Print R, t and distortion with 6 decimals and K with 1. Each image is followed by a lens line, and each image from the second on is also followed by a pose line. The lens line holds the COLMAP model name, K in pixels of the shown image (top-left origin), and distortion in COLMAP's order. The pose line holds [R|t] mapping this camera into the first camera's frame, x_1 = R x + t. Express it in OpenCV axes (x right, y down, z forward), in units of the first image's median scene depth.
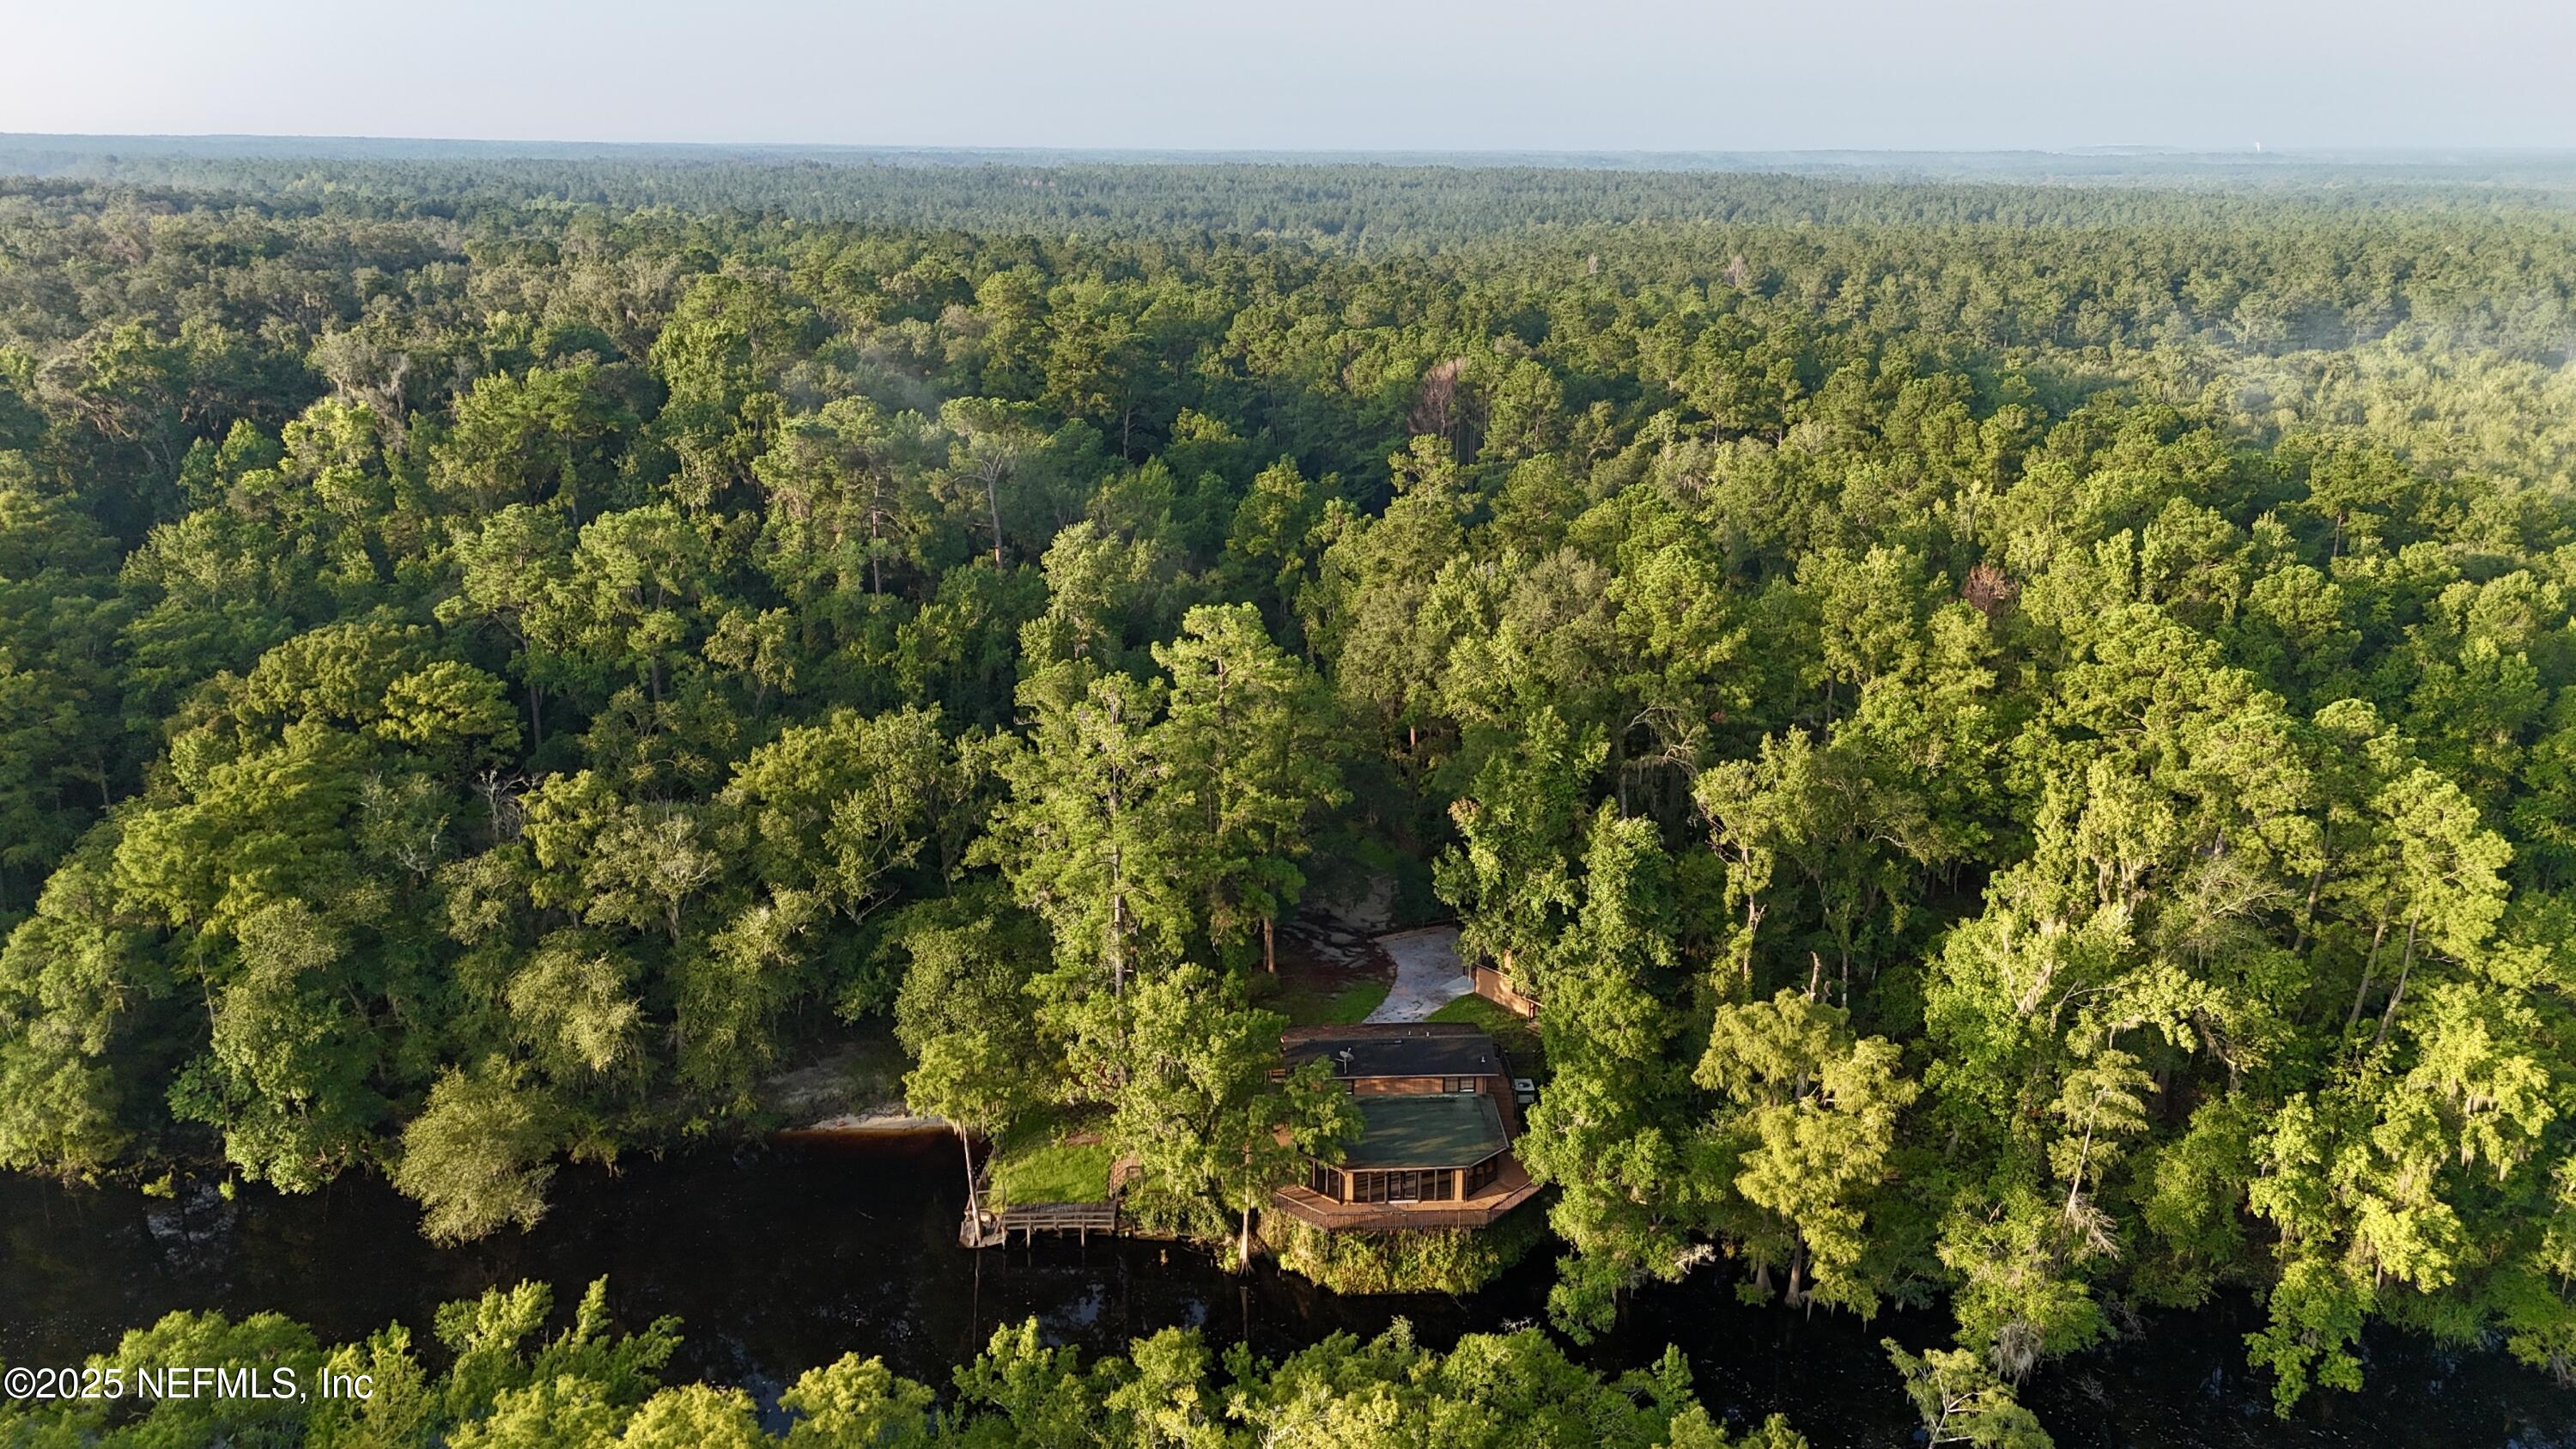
lens RADIAL K [[1879.9, 0, 1307.9], [0, 1879.9, 713.3], [0, 0, 1]] dist [0.070961, -0.065057]
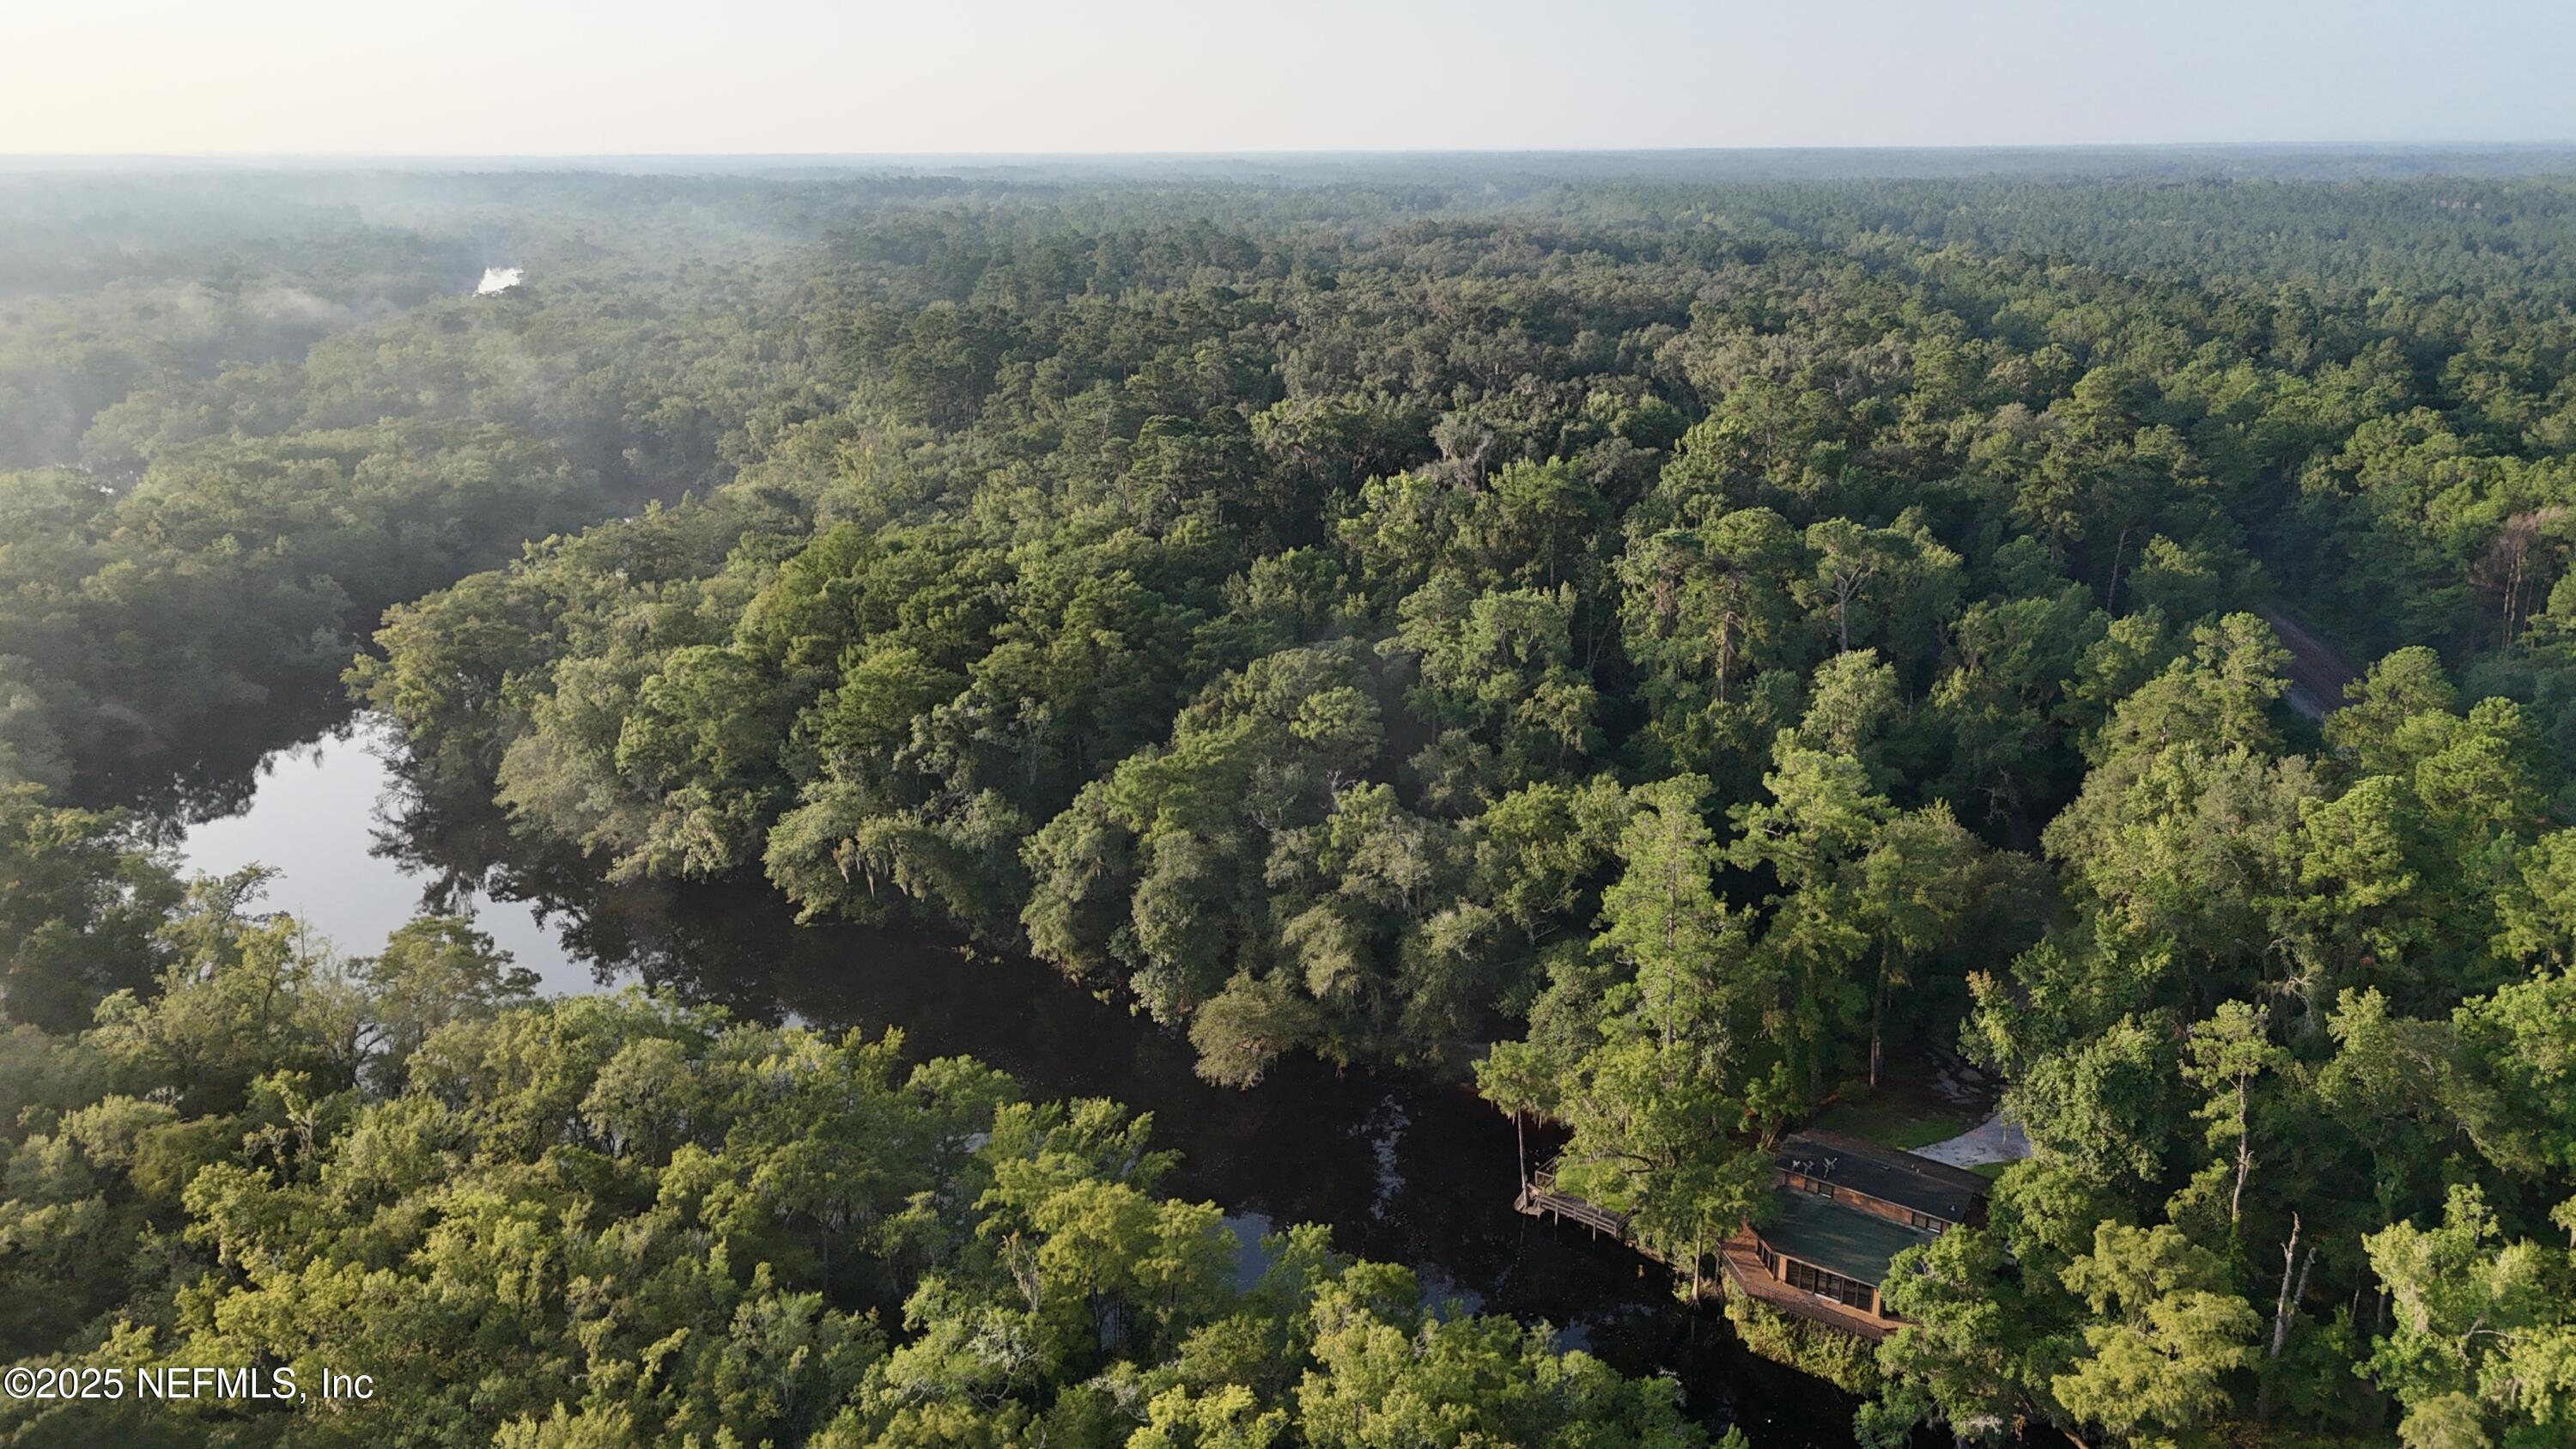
lens RADIAL K [[1879.9, 0, 1307.9], [0, 1879.9, 713.3], [0, 0, 1]] dist [0.070961, -0.065057]
pose [[0.767253, 0.171162, -0.618083, 0.444460], [-0.173345, 0.983205, 0.057093, -0.096049], [0.617474, 0.063336, 0.784037, -0.109218]]
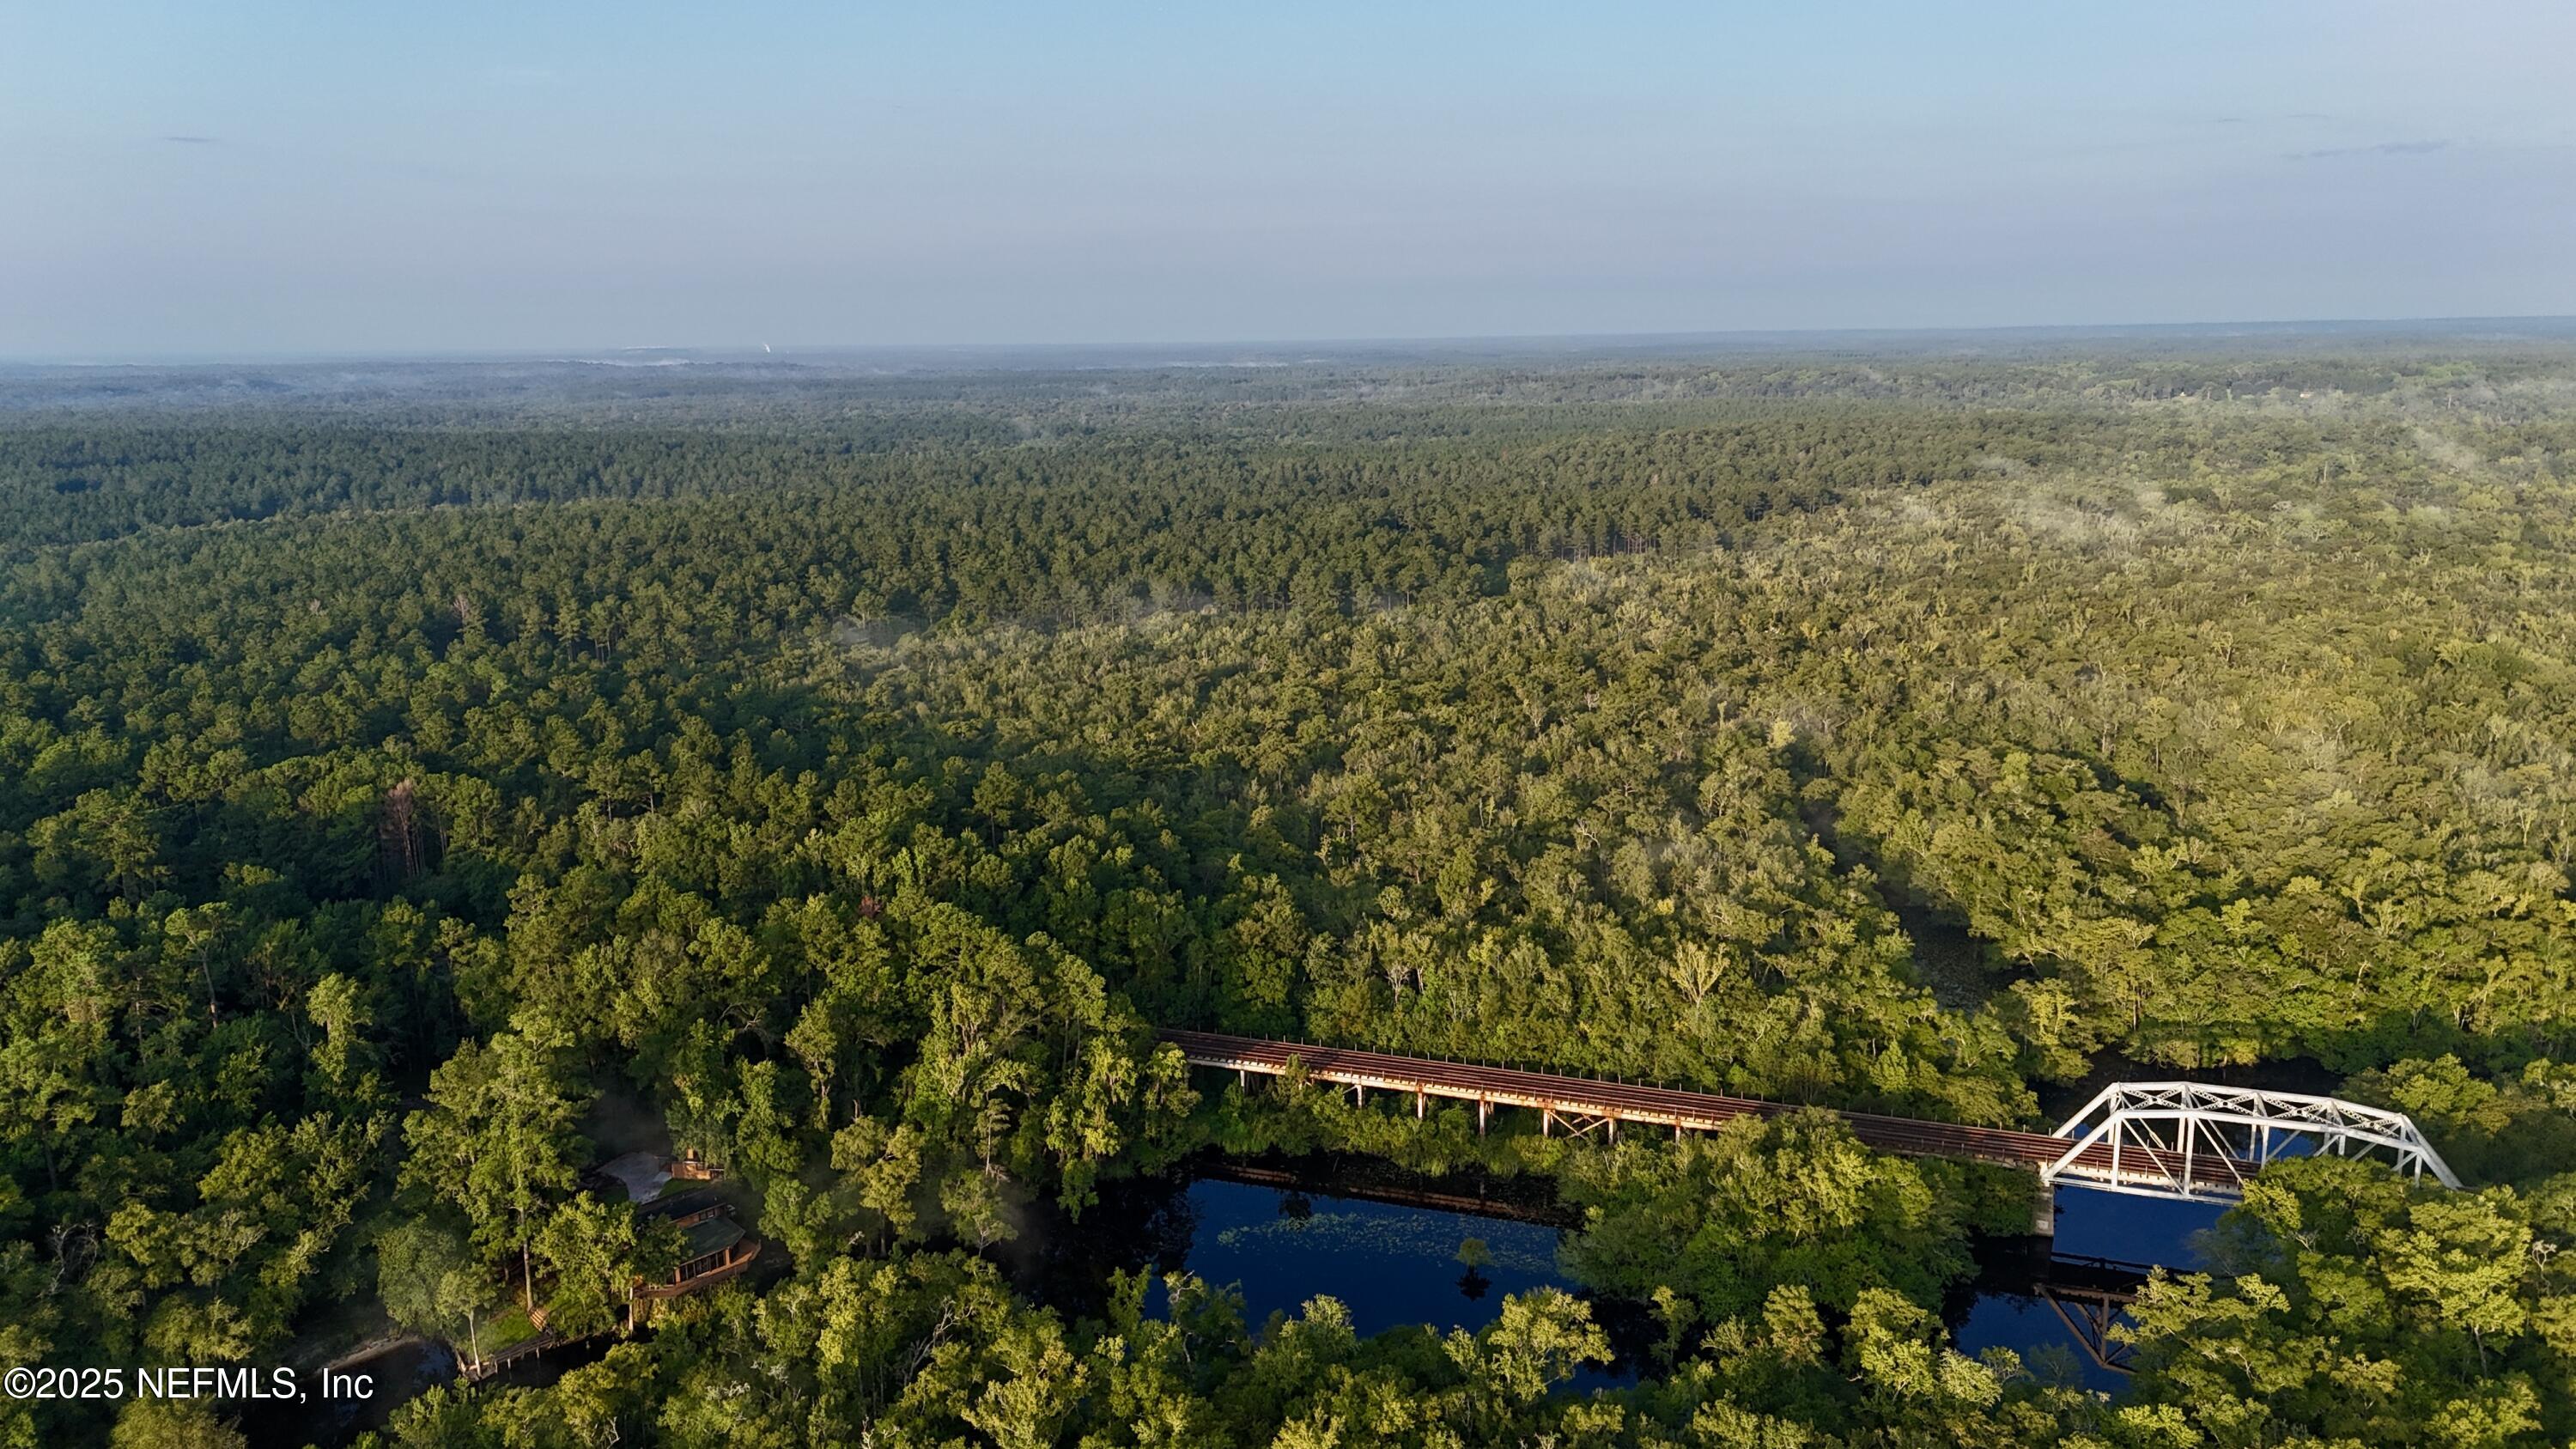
lens RADIAL K [[1879.9, 0, 1307.9], [0, 1879.9, 713.3], [0, 0, 1]] dist [0.070961, -0.065057]
pose [[0.751635, -0.147576, 0.642858, -0.680708], [0.206211, 0.978368, -0.016506, -0.166814], [-0.626516, 0.144971, 0.765808, -1.068613]]
